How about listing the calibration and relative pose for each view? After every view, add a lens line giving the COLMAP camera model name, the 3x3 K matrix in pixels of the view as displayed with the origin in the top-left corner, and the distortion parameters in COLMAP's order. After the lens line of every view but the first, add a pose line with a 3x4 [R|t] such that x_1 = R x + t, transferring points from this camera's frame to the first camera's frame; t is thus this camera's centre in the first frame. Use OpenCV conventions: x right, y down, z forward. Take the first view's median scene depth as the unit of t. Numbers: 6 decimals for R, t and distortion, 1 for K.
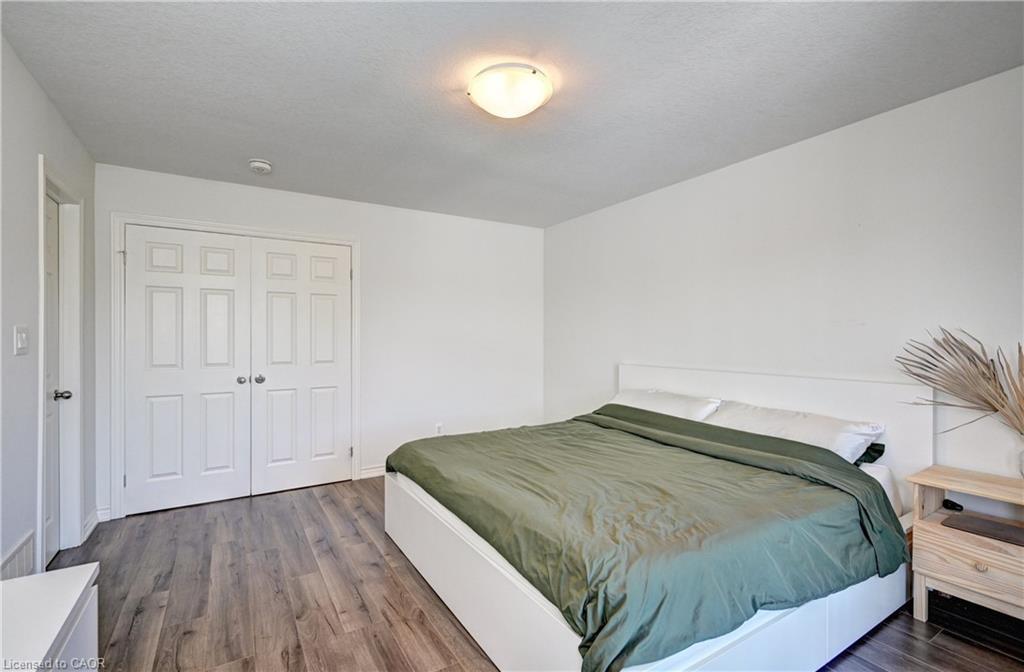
lens RADIAL K [[455.5, 0, 496.6], [0, 455.5, 343.5], [0, 0, 1]] dist [-0.001196, -0.000125]
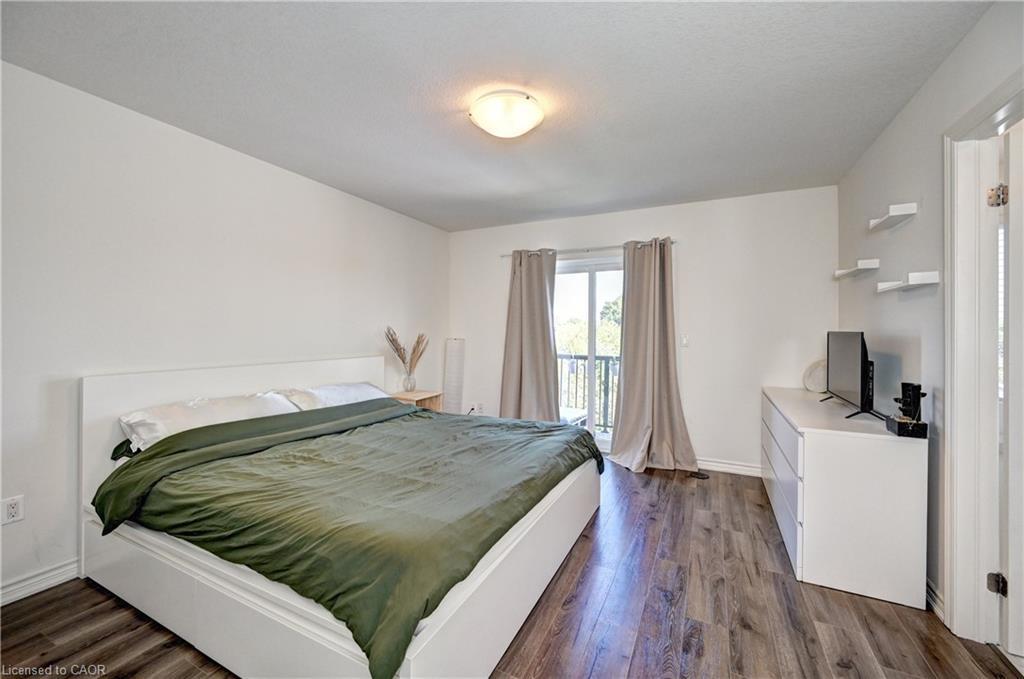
lens RADIAL K [[405.0, 0, 510.1], [0, 405.0, 330.5], [0, 0, 1]] dist [-0.000100, 0.000059]
pose [[-0.541640, -0.001803, 0.840609, -0.587357], [0.000258, 0.999997, 0.002311, -0.004389], [-0.840611, 0.001469, -0.541638, 1.087455]]
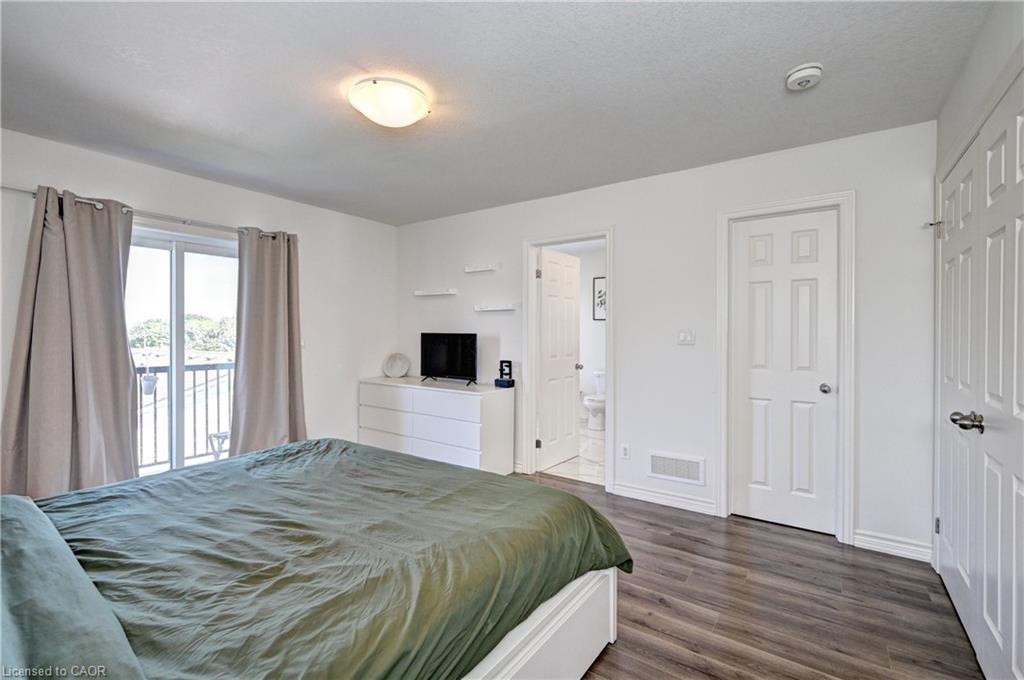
lens RADIAL K [[456.4, 0, 510.3], [0, 456.4, 332.8], [0, 0, 1]] dist [-0.000013, -0.000104]
pose [[-0.915720, -0.005673, -0.401776, 0.141896], [-0.009936, 0.999914, 0.008528, -0.015960], [0.401693, 0.011802, -0.915698, 1.482925]]
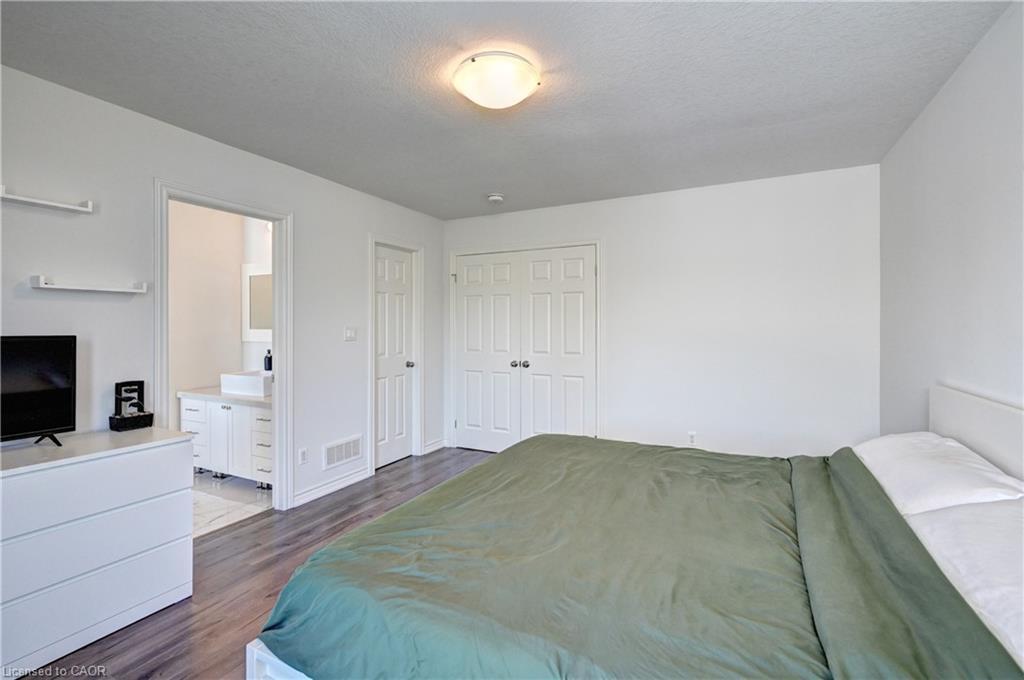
lens RADIAL K [[456.4, 0, 510.3], [0, 456.4, 332.8], [0, 0, 1]] dist [-0.000013, -0.000104]
pose [[0.532224, 0.011761, -0.846522, 0.607703], [-0.012401, 0.999905, 0.006094, -0.017498], [0.846513, 0.007254, 0.532319, 0.357927]]
